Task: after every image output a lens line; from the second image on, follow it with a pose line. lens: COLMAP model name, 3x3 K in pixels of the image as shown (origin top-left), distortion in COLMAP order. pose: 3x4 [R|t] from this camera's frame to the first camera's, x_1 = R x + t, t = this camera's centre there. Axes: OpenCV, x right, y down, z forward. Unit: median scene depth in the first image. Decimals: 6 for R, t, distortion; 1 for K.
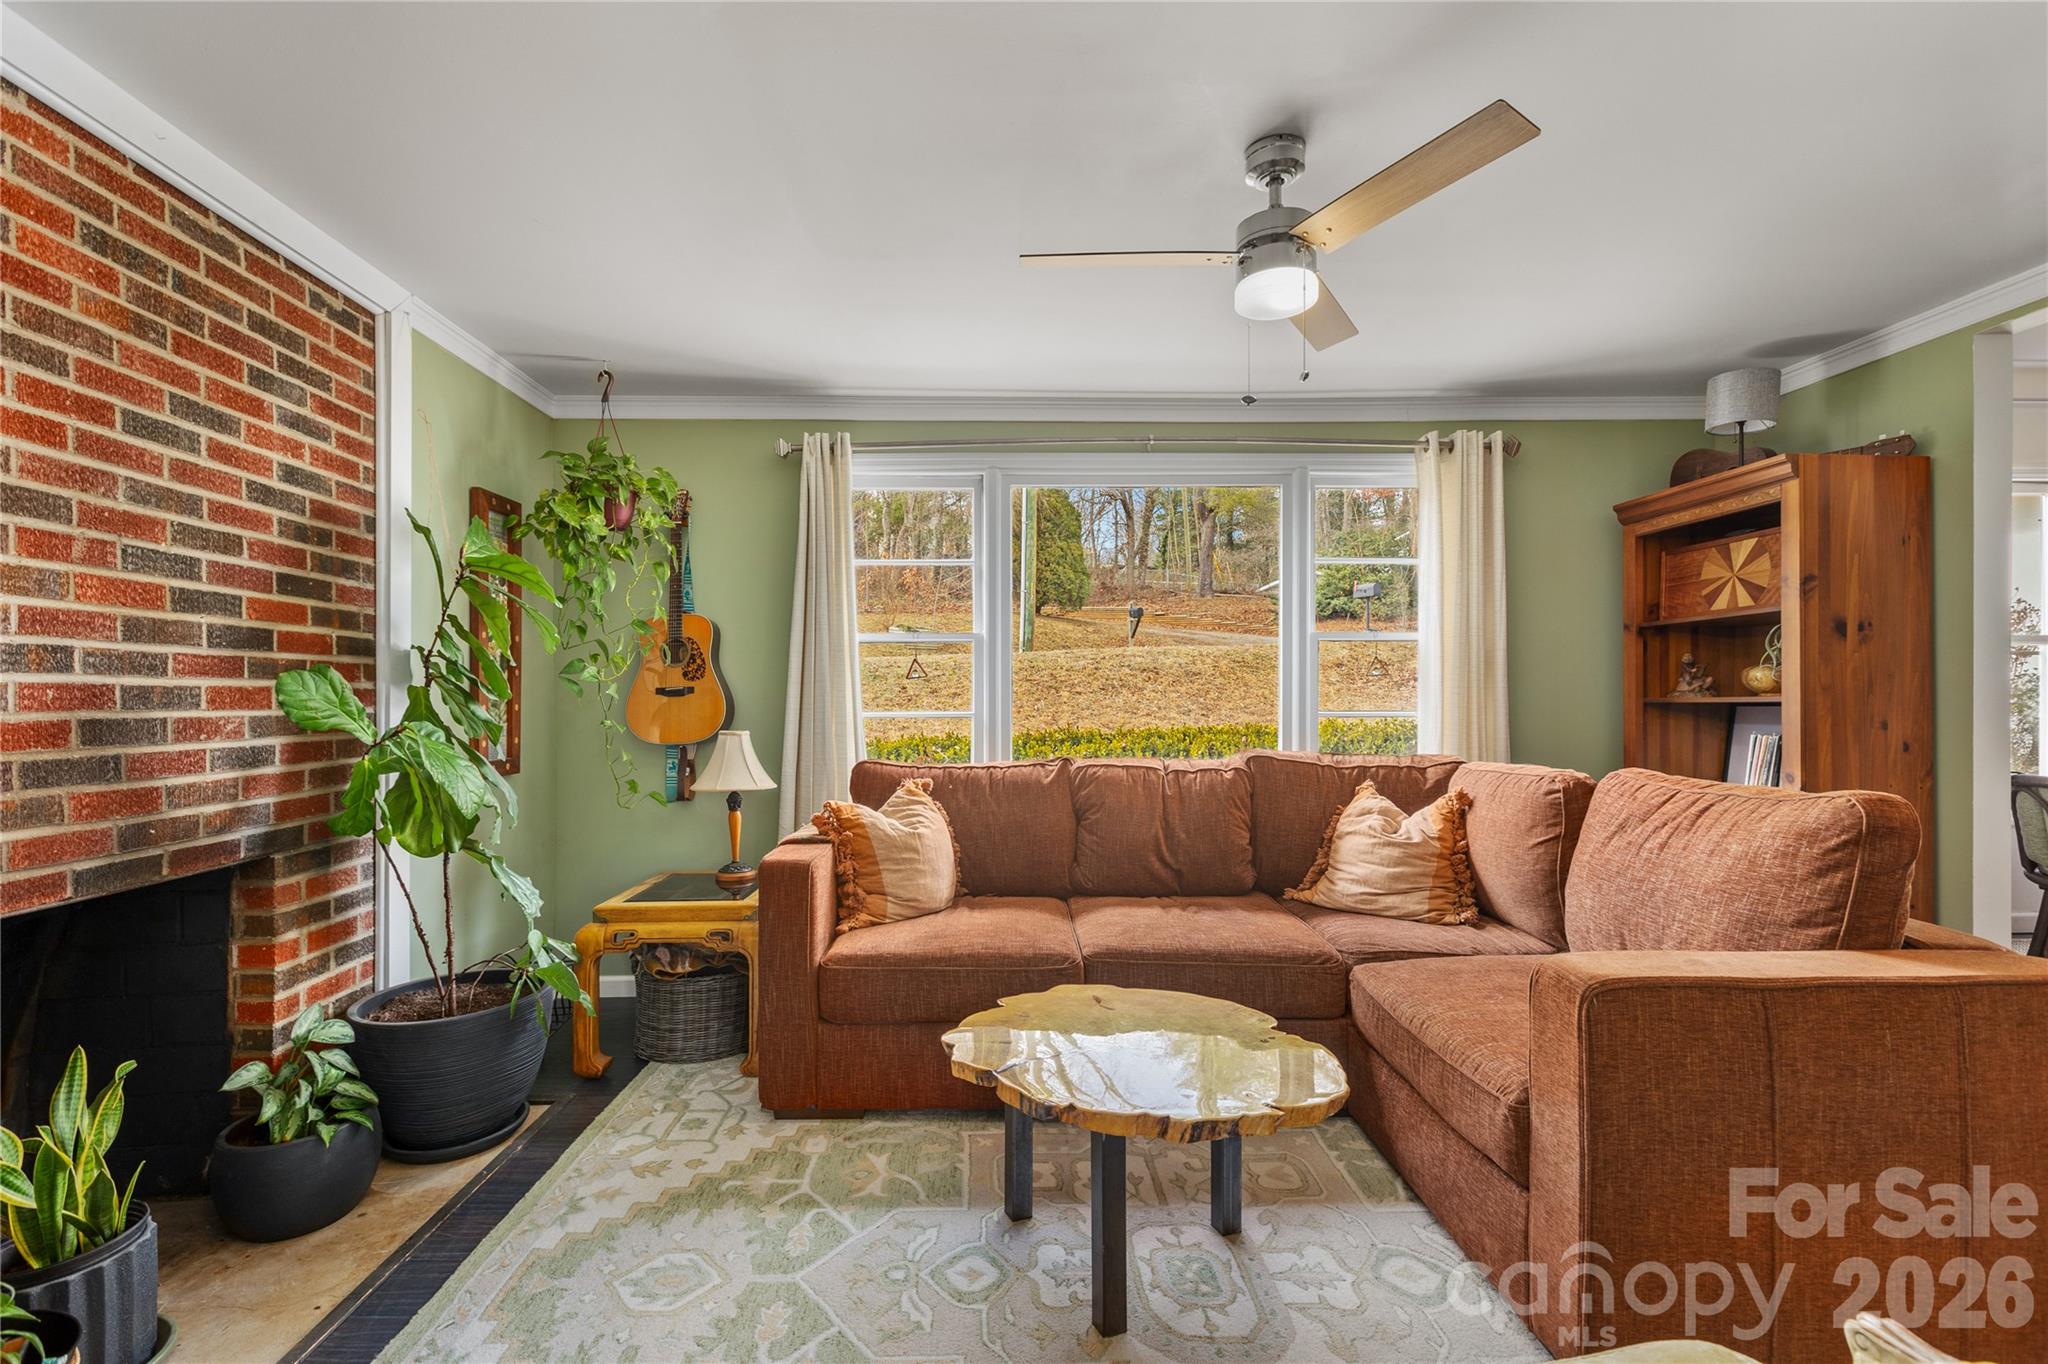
lens RADIAL K [[940.3, 0, 1025.0], [0, 940.3, 693.1], [0, 0, 1]] dist [0.003108, 0.001291]
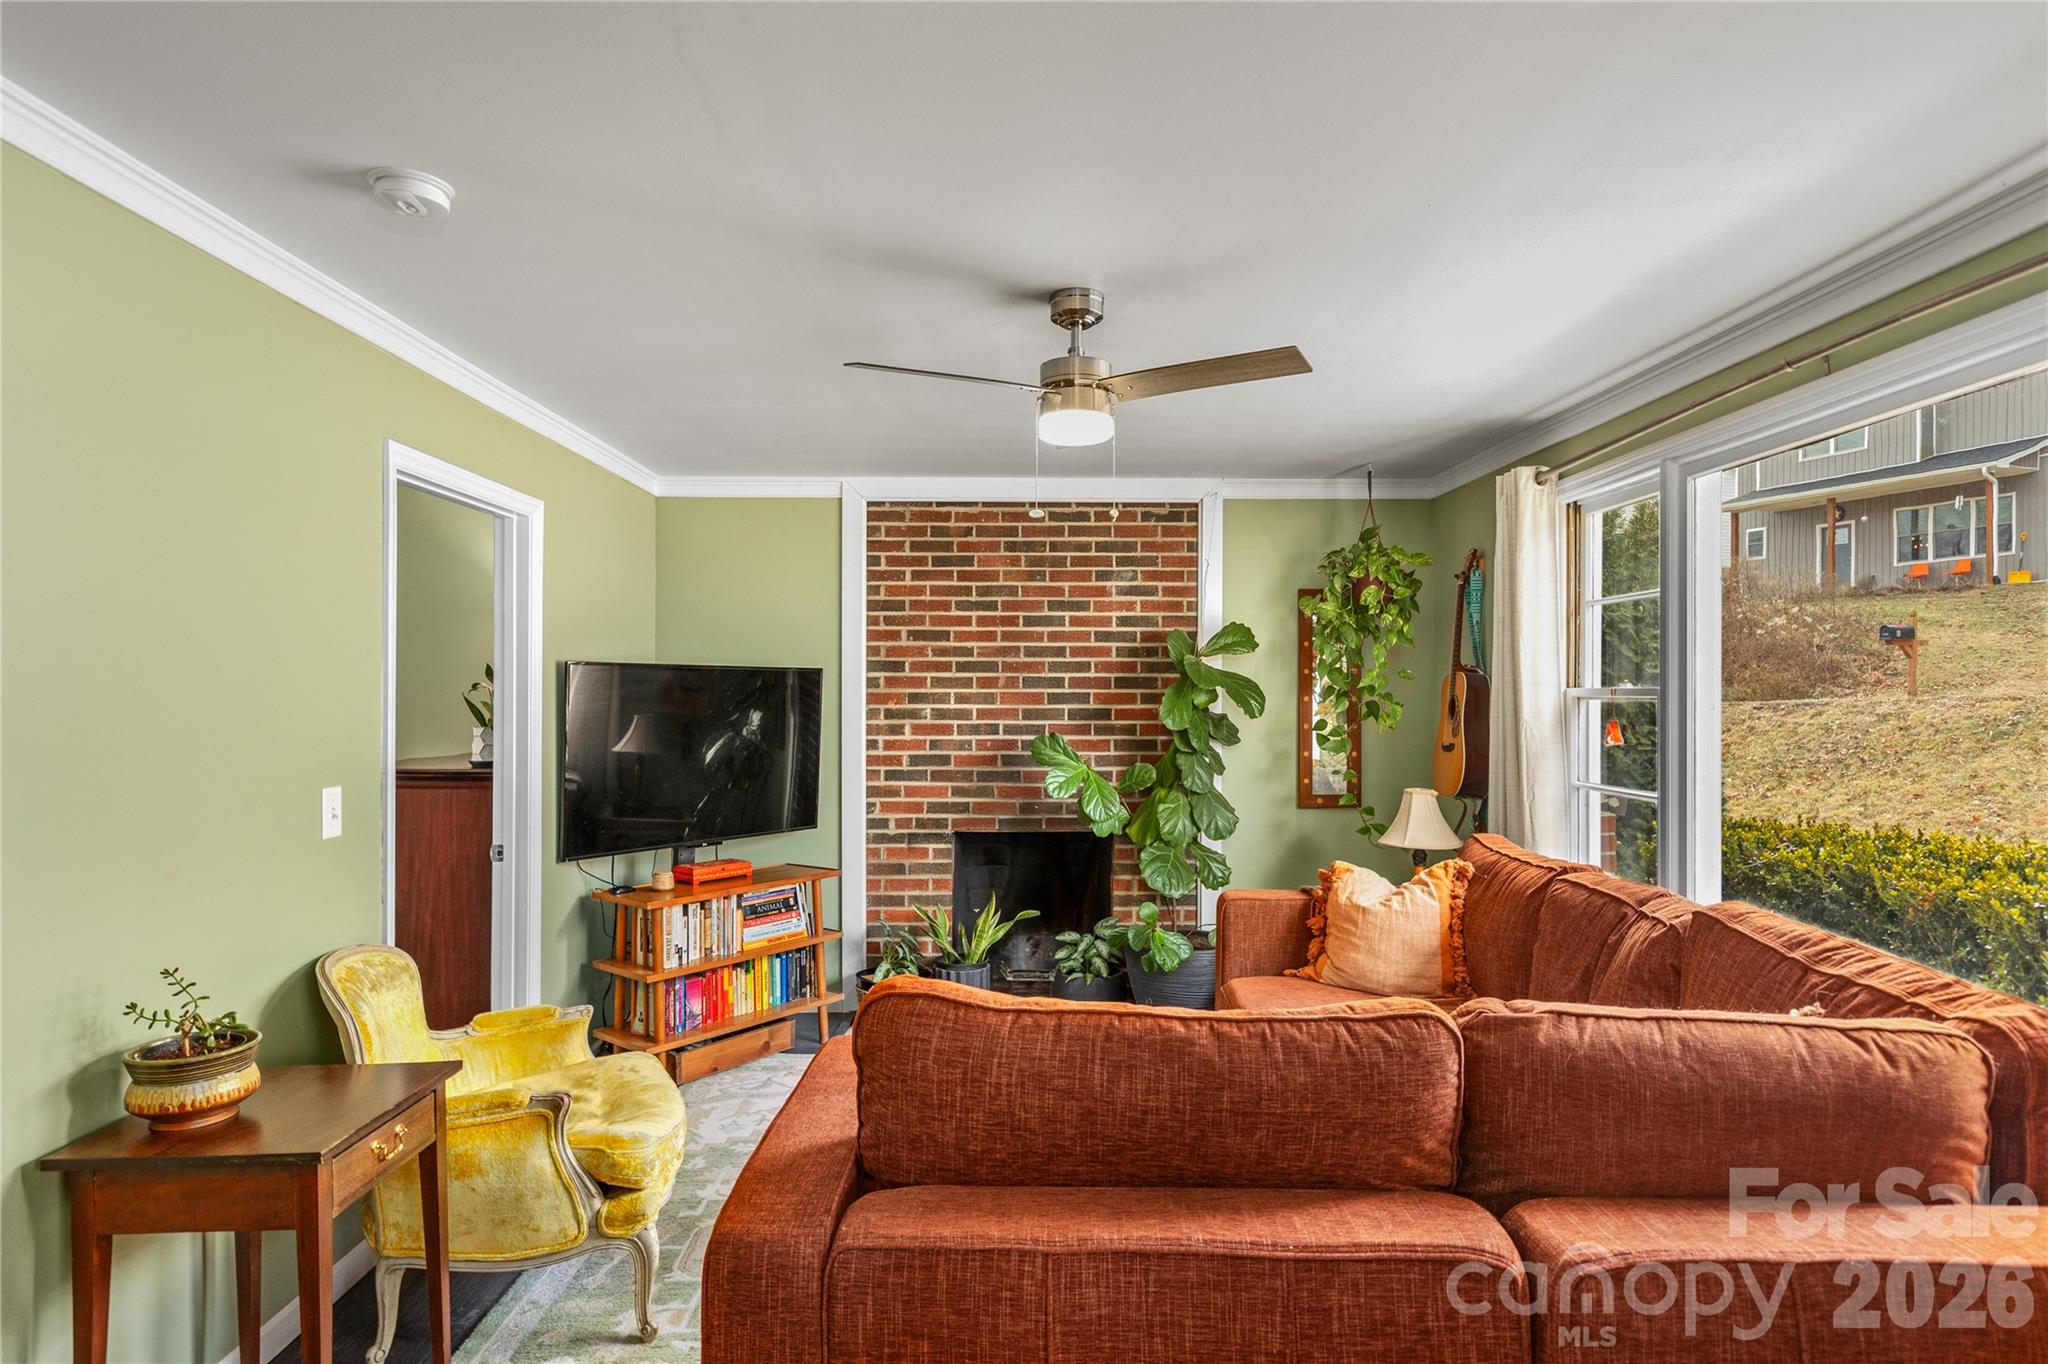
lens RADIAL K [[1119.4, 0, 1033.4], [0, 1119.4, 685.2], [0, 0, 1]] dist [0.002919, -0.002254]
pose [[-0.030143, -0.005351, -0.999531, 1.457669], [0.003054, 0.999981, -0.005446, -0.105573], [0.999541, -0.003217, -0.030127, 0.949568]]
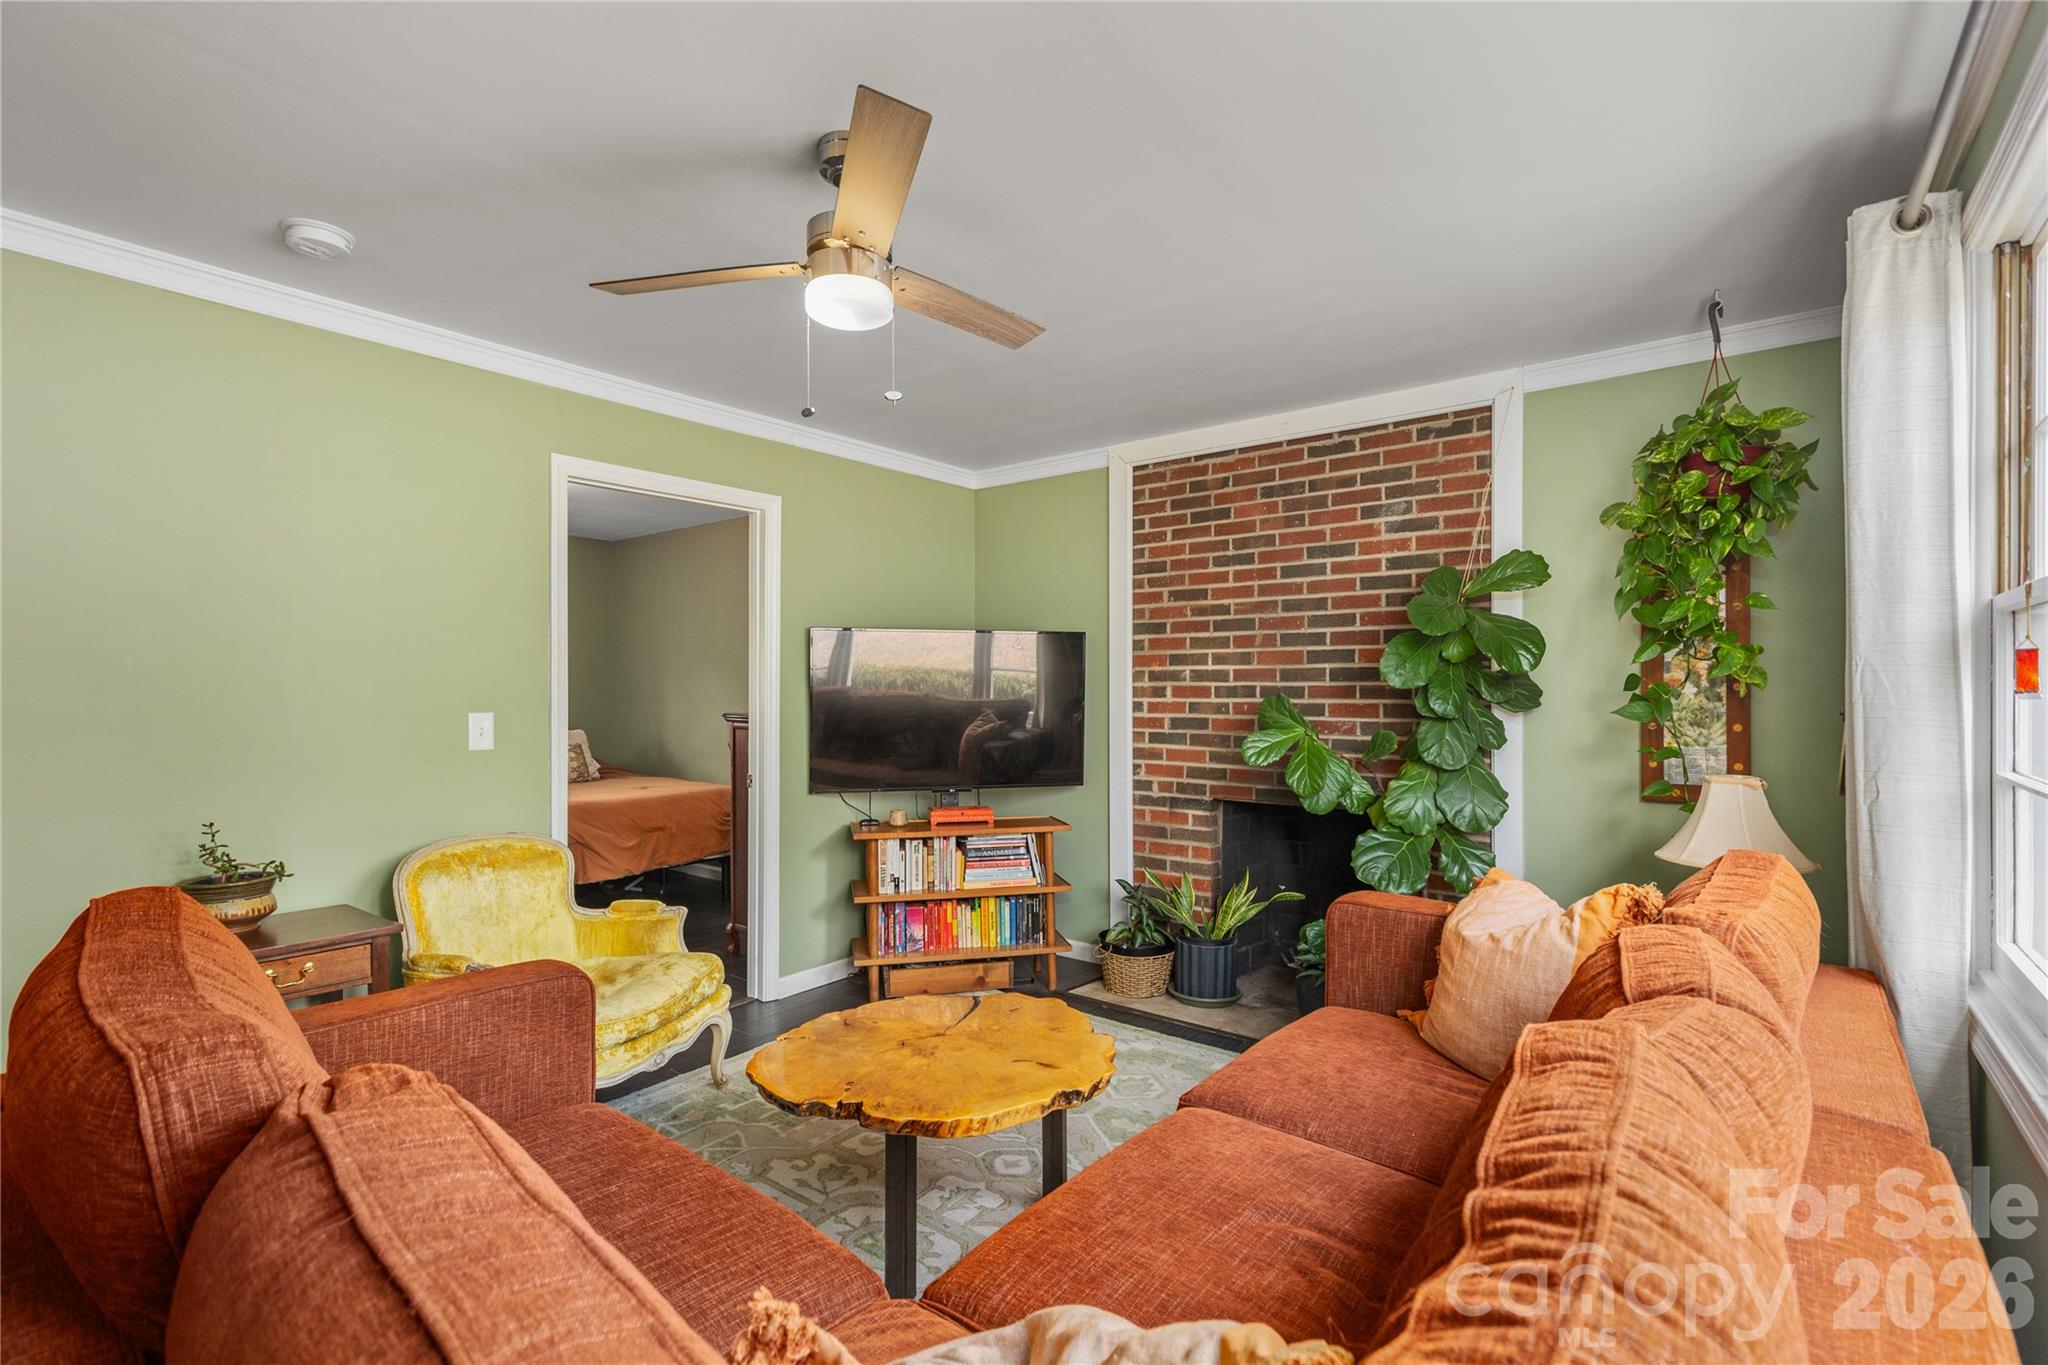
lens RADIAL K [[940.3, 0, 1025.4], [0, 940.3, 684.7], [0, 0, 1]] dist [0.003108, 0.001291]
pose [[-0.656504, 0.000915, -0.754322, 0.801929], [0.006397, 0.999970, -0.004354, -0.036585], [0.754296, -0.007684, -0.656490, 1.645011]]
